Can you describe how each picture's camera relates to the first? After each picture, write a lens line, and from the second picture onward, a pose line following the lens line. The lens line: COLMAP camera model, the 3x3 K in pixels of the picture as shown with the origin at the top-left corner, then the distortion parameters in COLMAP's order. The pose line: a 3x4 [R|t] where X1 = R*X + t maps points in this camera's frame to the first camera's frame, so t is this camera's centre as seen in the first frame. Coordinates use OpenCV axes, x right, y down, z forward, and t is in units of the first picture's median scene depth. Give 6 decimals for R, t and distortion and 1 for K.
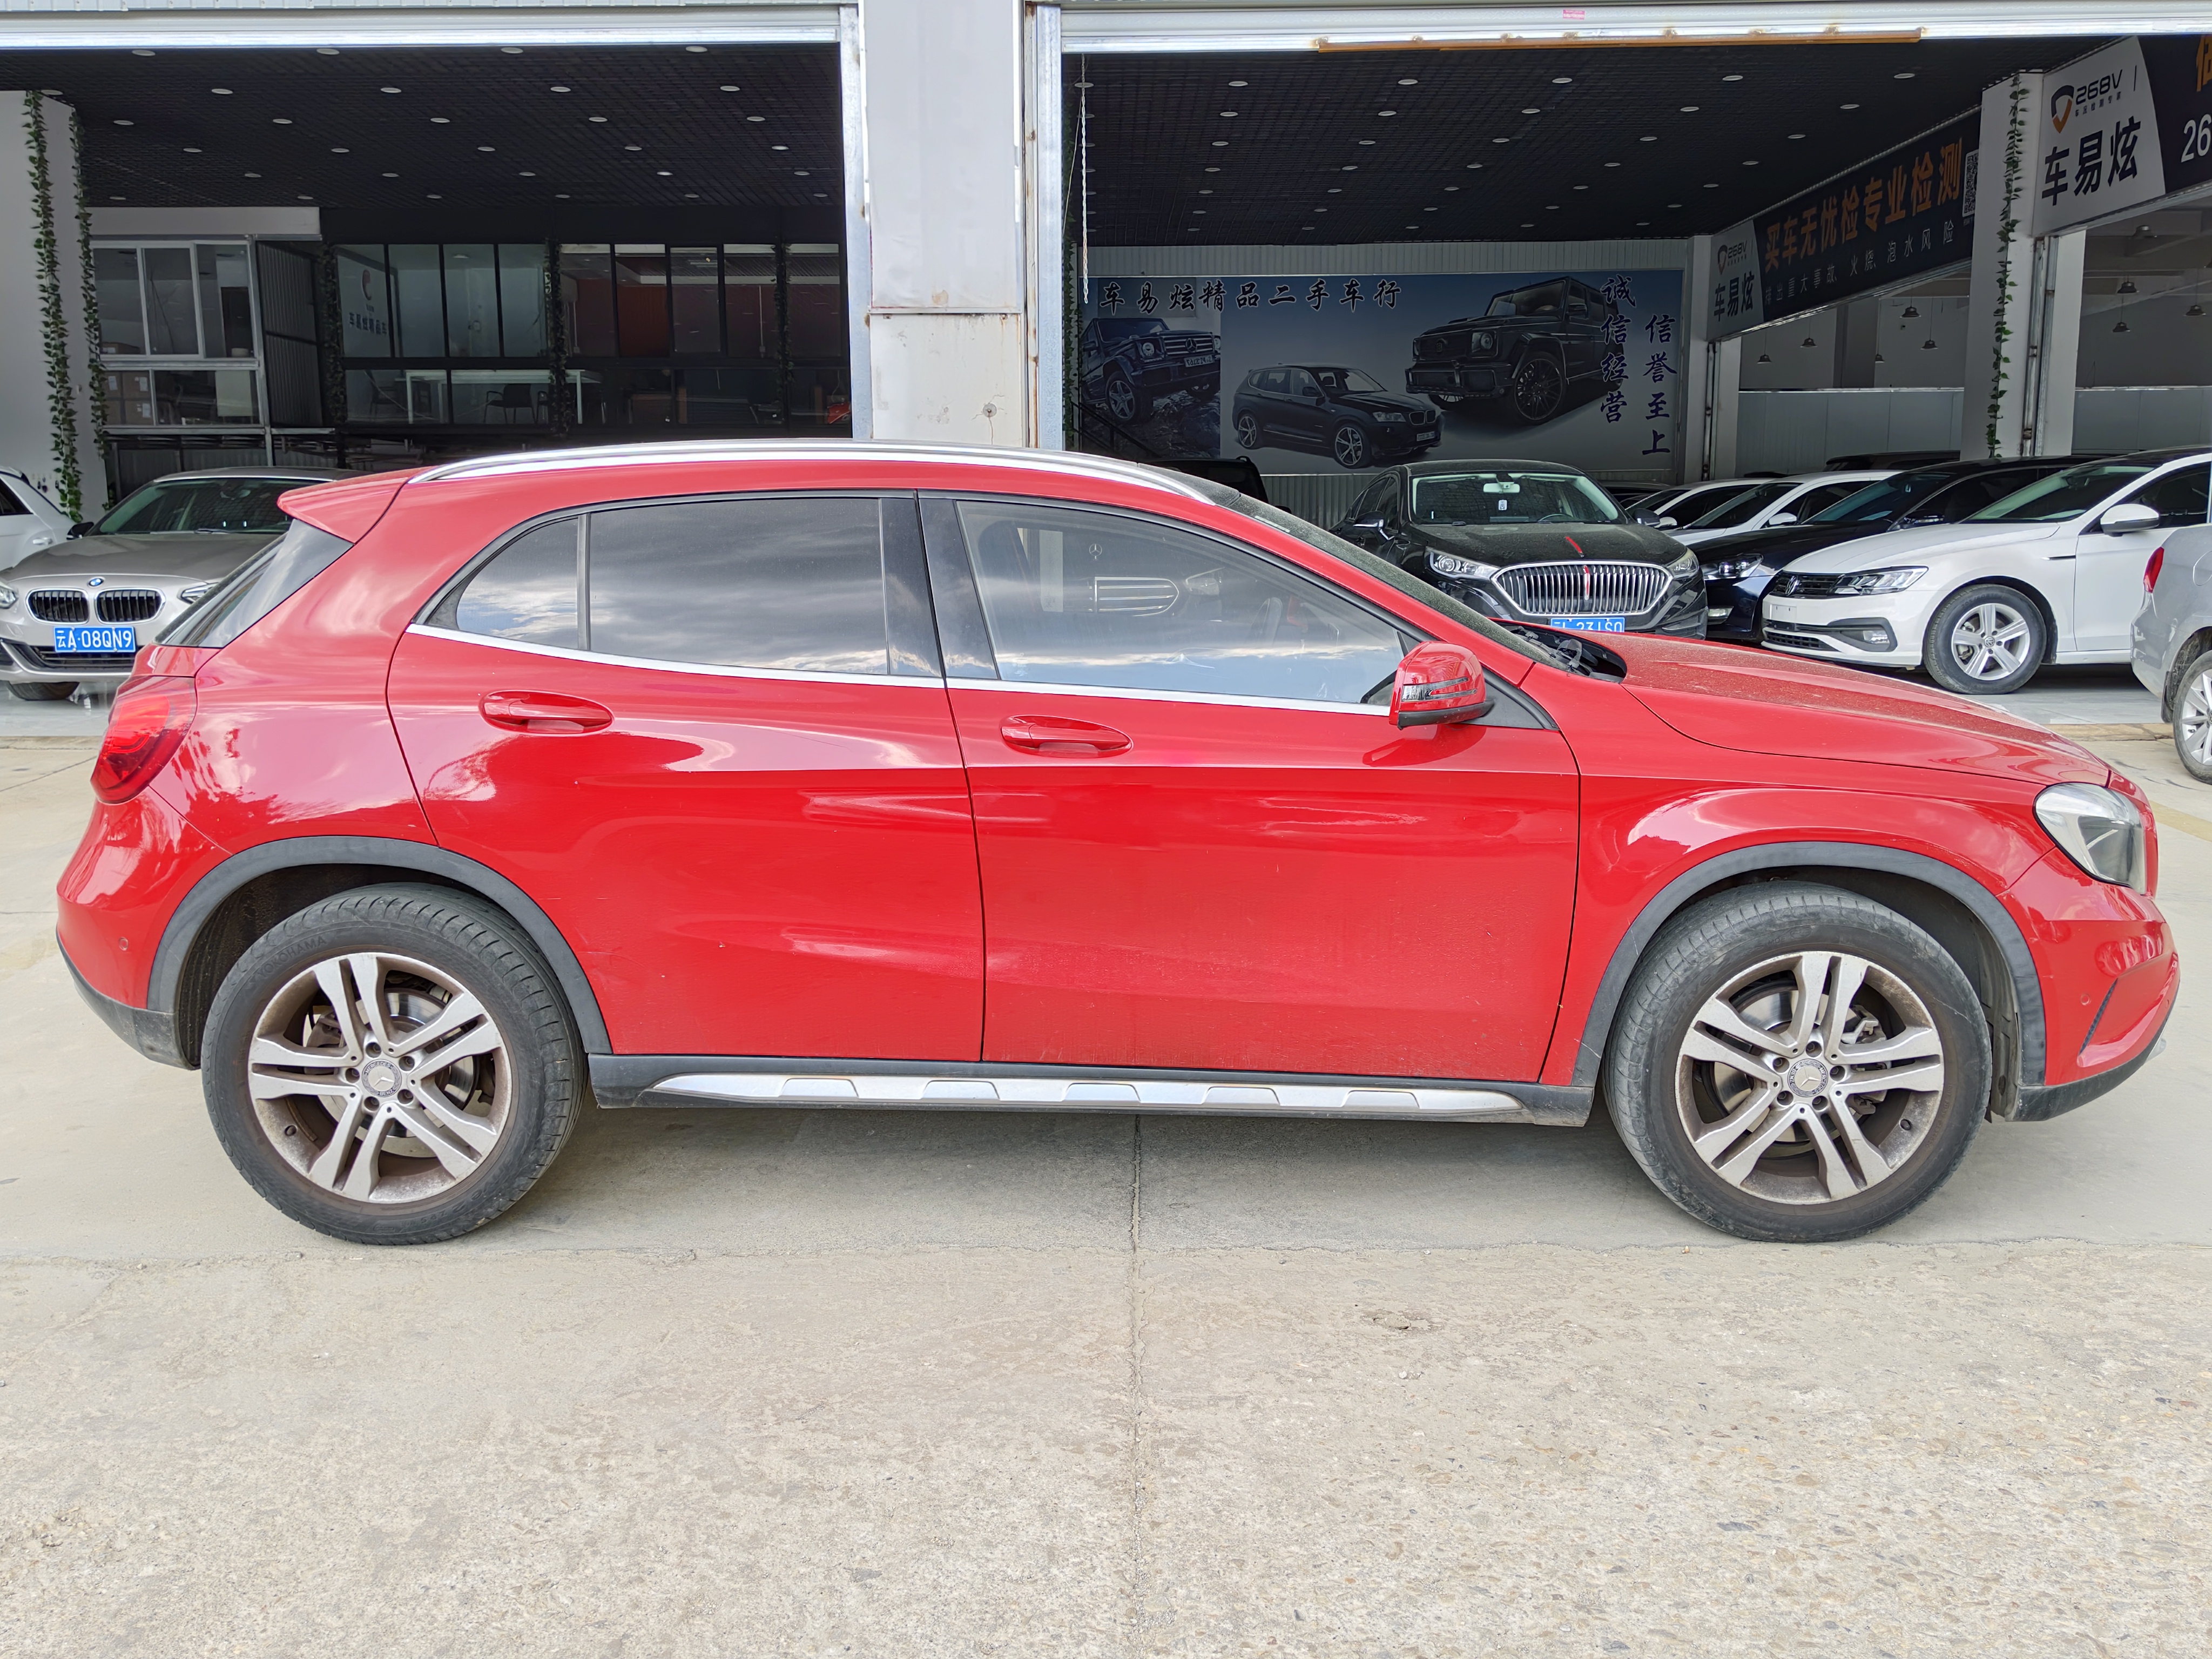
lens RADIAL K [[1890.6, 0, 1106.0], [0, 1890.6, 829.5], [0, 0, 1]] dist [0.015288, -0.016566]
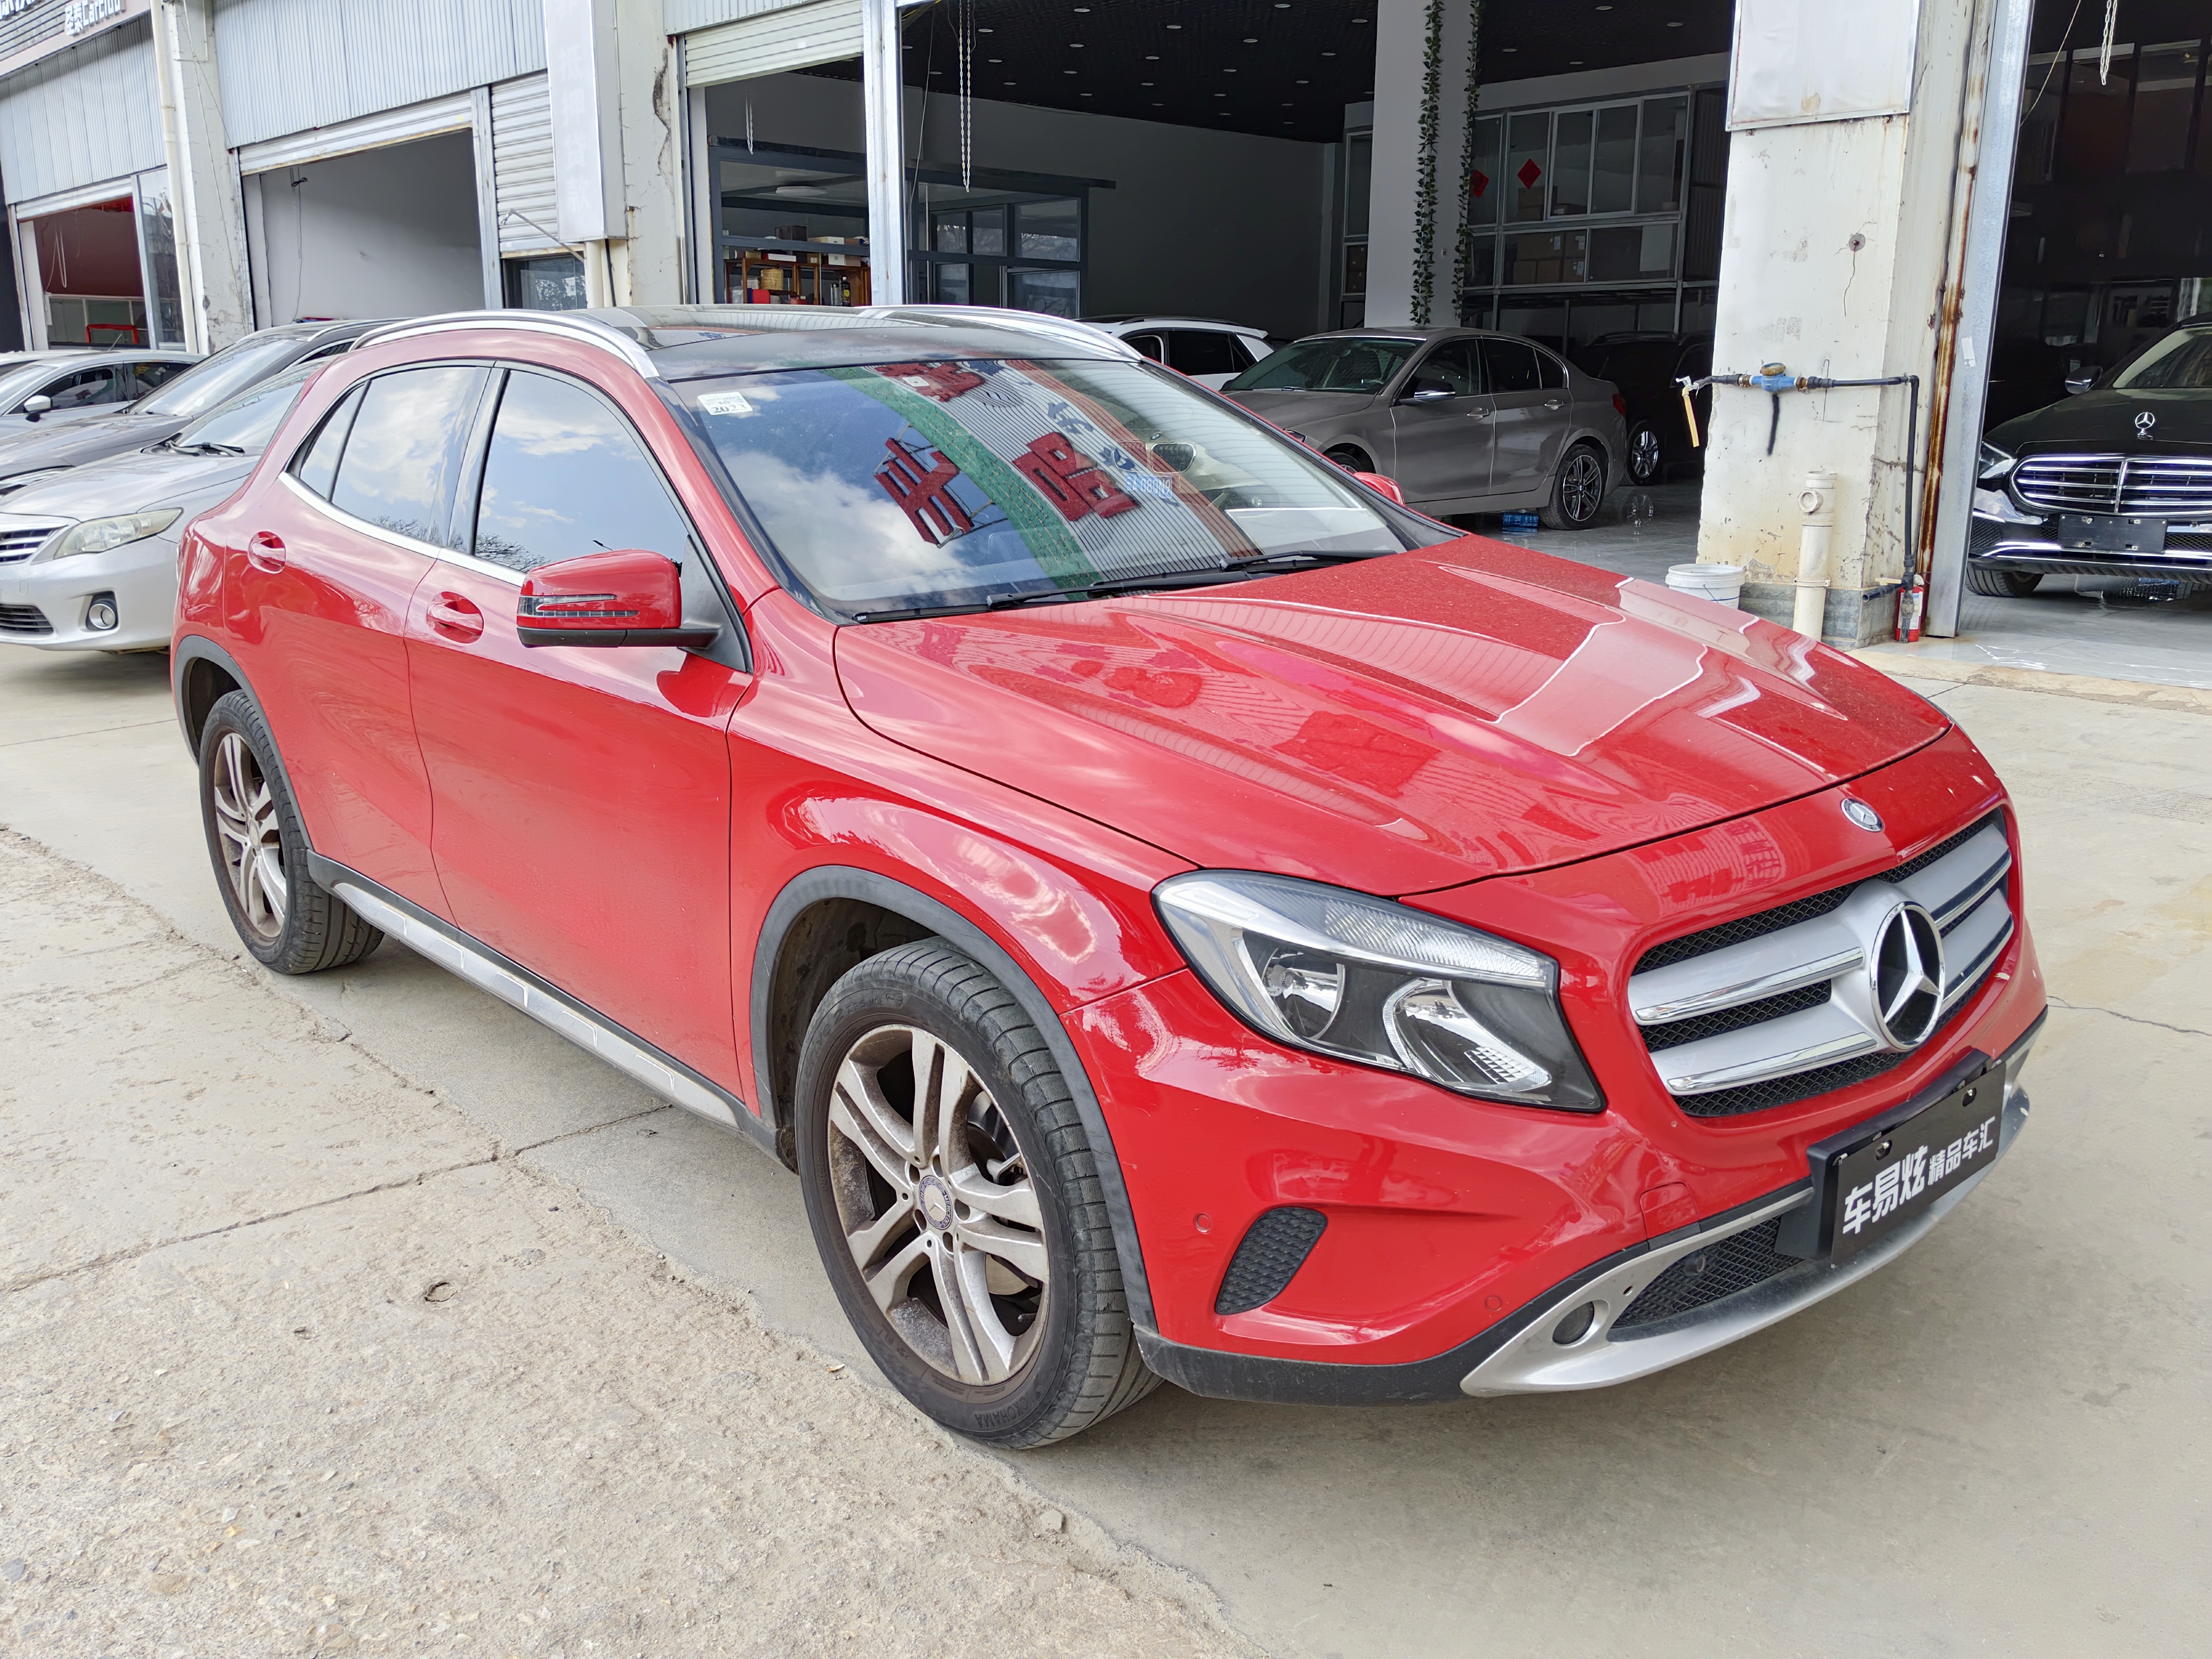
lens RADIAL K [[1839.5, 0, 1099.4], [0, 1839.5, 867.9], [0, 0, 1]] dist [0.070403, -0.098984]
pose [[0.666757, 0.196699, -0.718850, 0.180060], [-0.123820, 0.980374, 0.153413, -0.021898], [0.734918, -0.013282, 0.678026, 0.115696]]
